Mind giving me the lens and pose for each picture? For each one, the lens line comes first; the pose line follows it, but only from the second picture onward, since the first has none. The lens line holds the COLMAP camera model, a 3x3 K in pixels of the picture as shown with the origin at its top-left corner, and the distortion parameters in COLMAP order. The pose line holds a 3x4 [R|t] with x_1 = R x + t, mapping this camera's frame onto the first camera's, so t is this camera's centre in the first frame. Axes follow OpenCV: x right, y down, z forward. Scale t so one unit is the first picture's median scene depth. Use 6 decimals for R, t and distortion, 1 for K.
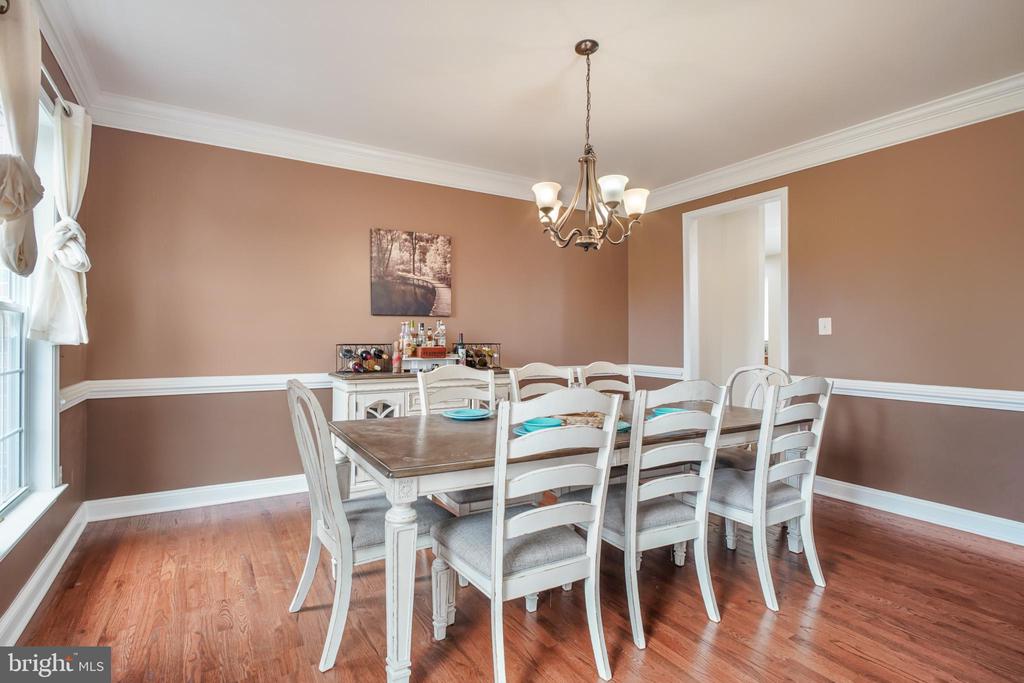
lens RADIAL K [[495.8, 0, 508.2], [0, 495.8, 339.1], [0, 0, 1]] dist [-0.003056, -0.001258]
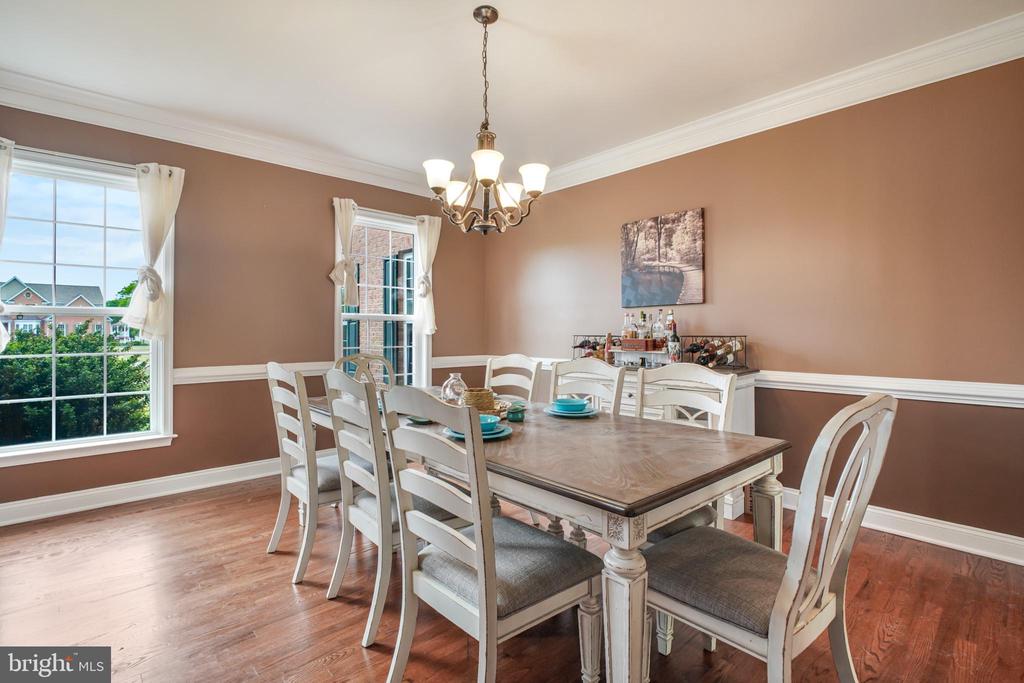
lens RADIAL K [[495.8, 0, 508.2], [0, 495.8, 339.1], [0, 0, 1]] dist [-0.003056, -0.001258]
pose [[0.184180, 0.015538, -0.982770, 0.711716], [0.006168, 0.999837, 0.016964, -0.001732], [0.982873, -0.009186, 0.184054, 0.572462]]
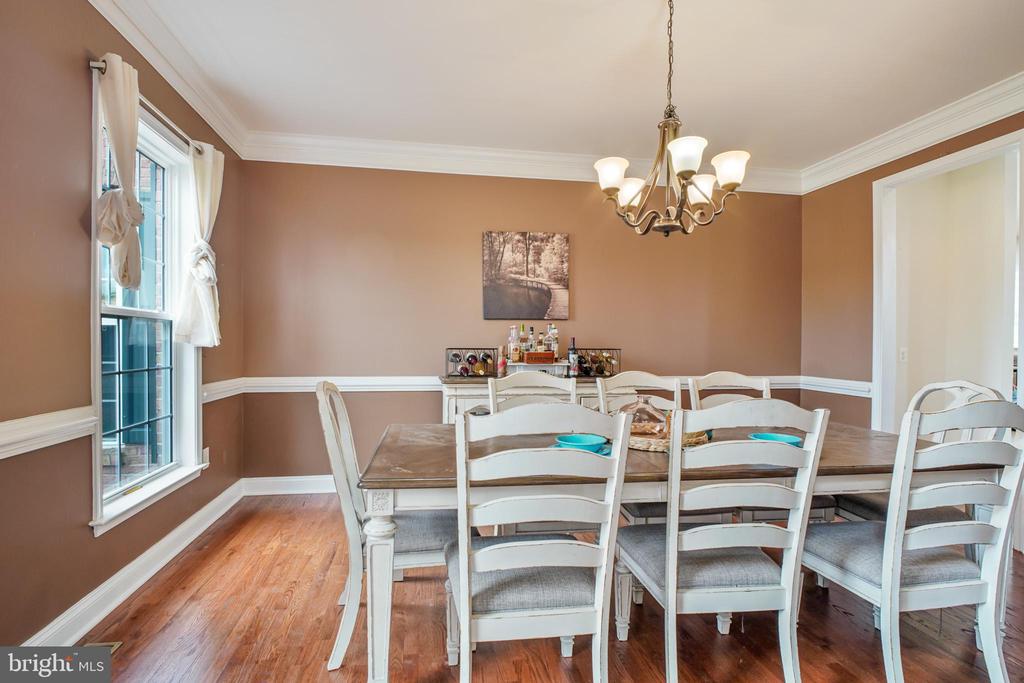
lens RADIAL K [[504.1, 0, 511.6], [0, 504.1, 354.6], [0, 0, 1]] dist [-0.005740, -0.001053]
pose [[0.931762, 0.011090, -0.362901, 0.143806], [-0.003850, 0.999779, 0.020667, 0.001143], [0.363050, -0.017859, 0.931599, 0.080160]]
